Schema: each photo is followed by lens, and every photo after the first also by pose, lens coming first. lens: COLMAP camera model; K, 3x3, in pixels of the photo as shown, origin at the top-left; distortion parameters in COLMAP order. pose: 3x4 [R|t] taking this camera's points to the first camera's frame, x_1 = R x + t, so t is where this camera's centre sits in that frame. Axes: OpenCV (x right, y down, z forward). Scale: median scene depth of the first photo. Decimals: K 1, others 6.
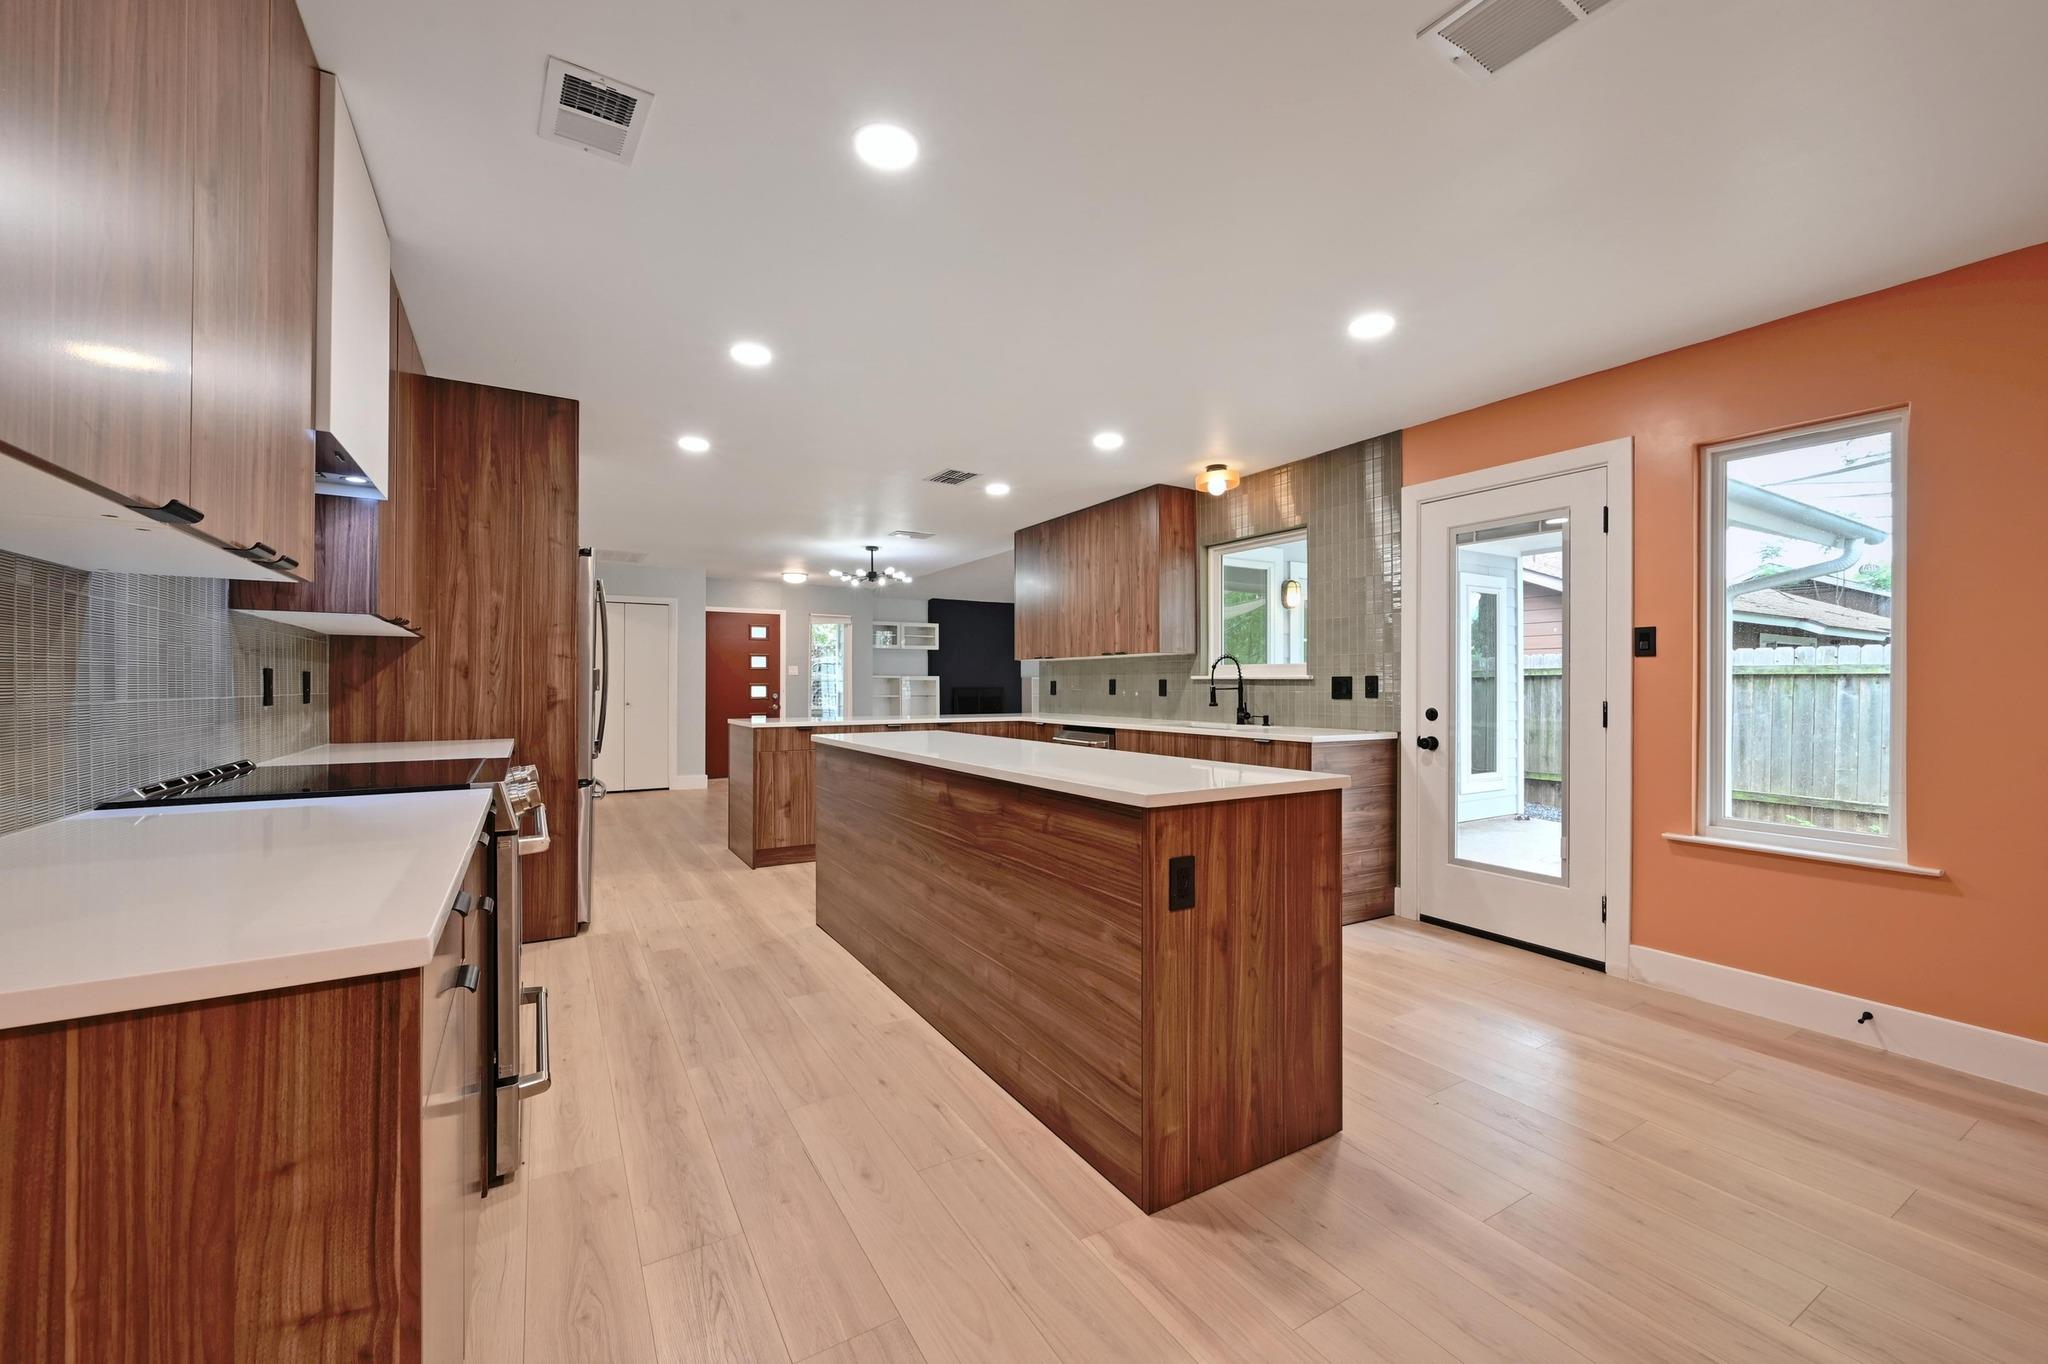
lens RADIAL K [[823.0, 0, 1025.5], [0, 823.0, 674.3], [0, 0, 1]] dist [0.002164, 0.000390]
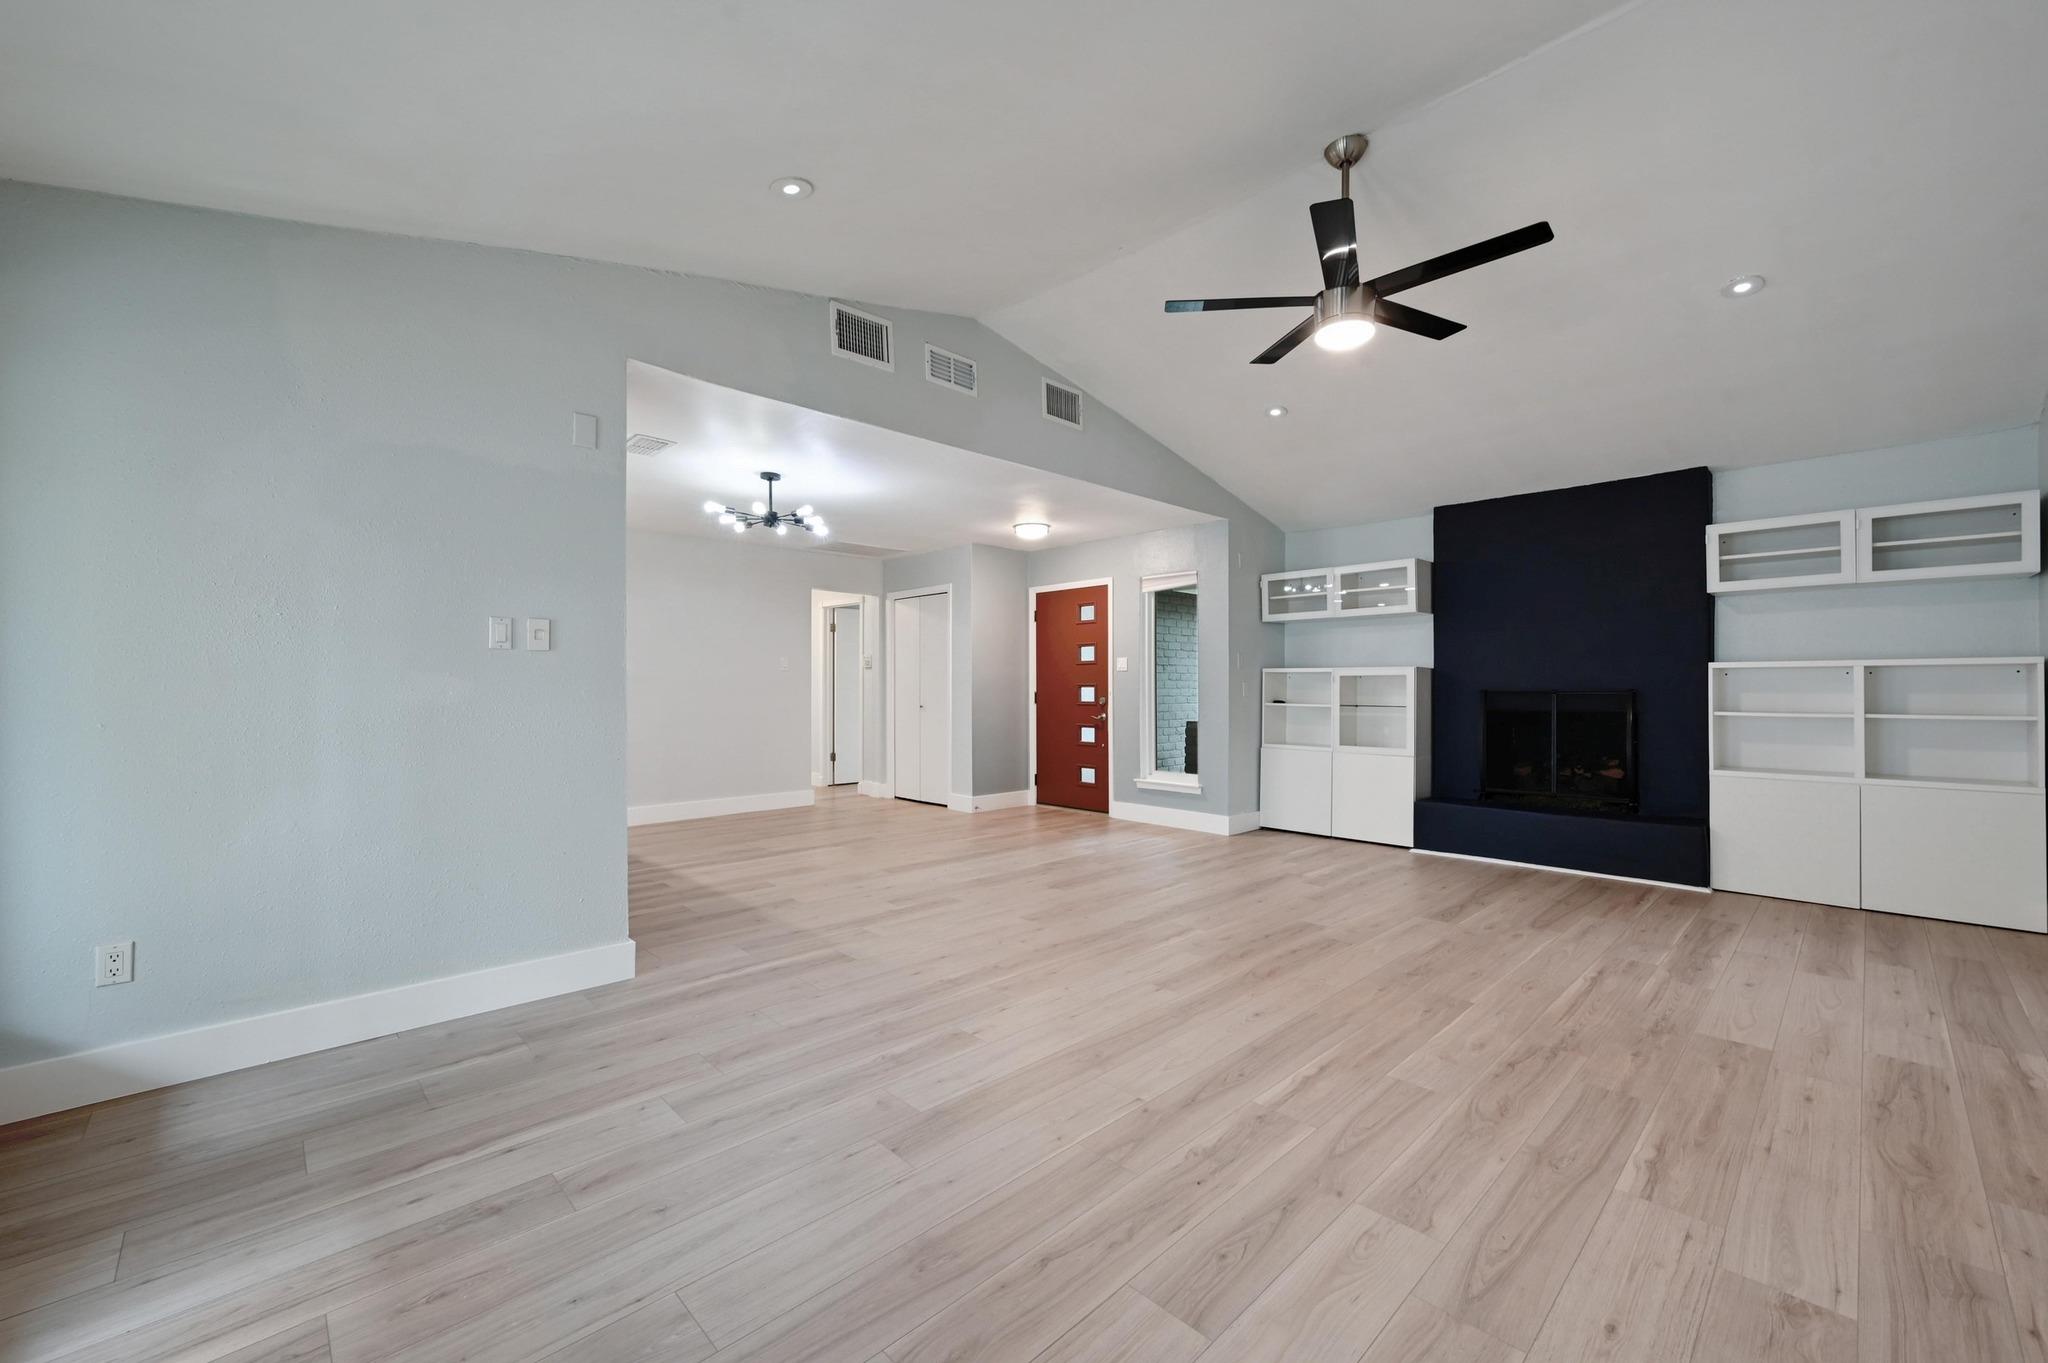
lens RADIAL K [[813.1, 0, 1017.9], [0, 813.1, 674.6], [0, 0, 1]] dist [-0.004479, 0.001310]
pose [[0.225637, -0.014402, -0.974105, 0.947270], [0.015869, 0.999812, -0.011107, 0.028213], [0.974082, -0.012952, 0.225824, 1.993740]]
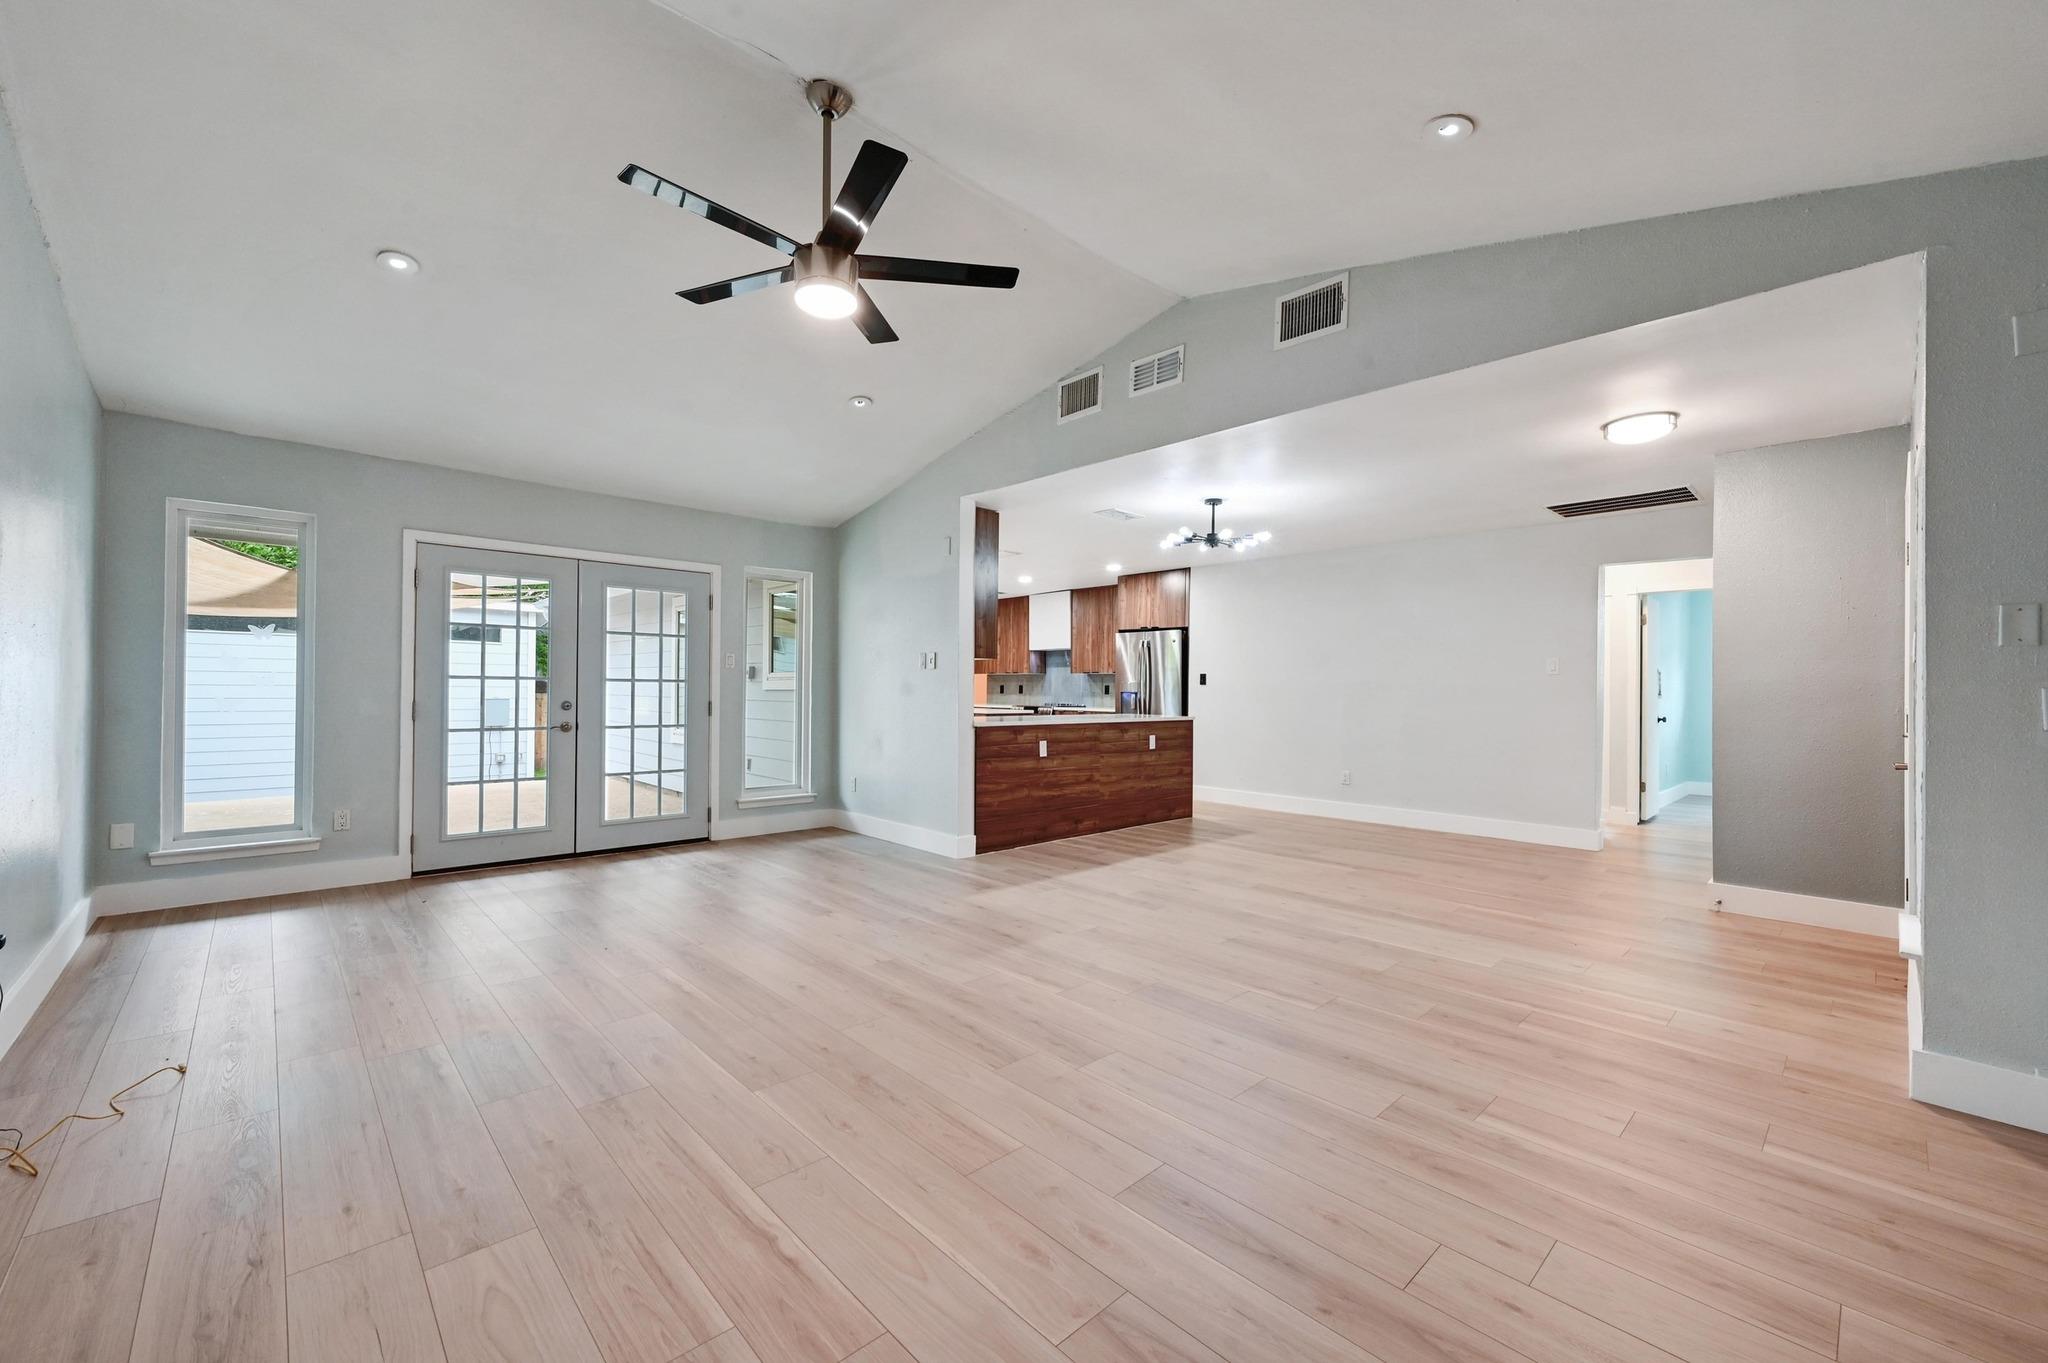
lens RADIAL K [[813.1, 0, 1033.3], [0, 813.1, 666.9], [0, 0, 1]] dist [-0.004479, 0.001310]
pose [[-0.974263, -0.014940, -0.224920, 0.253445], [-0.005780, 0.999129, -0.041326, 0.046083], [0.225342, -0.038962, -0.973500, 3.186182]]
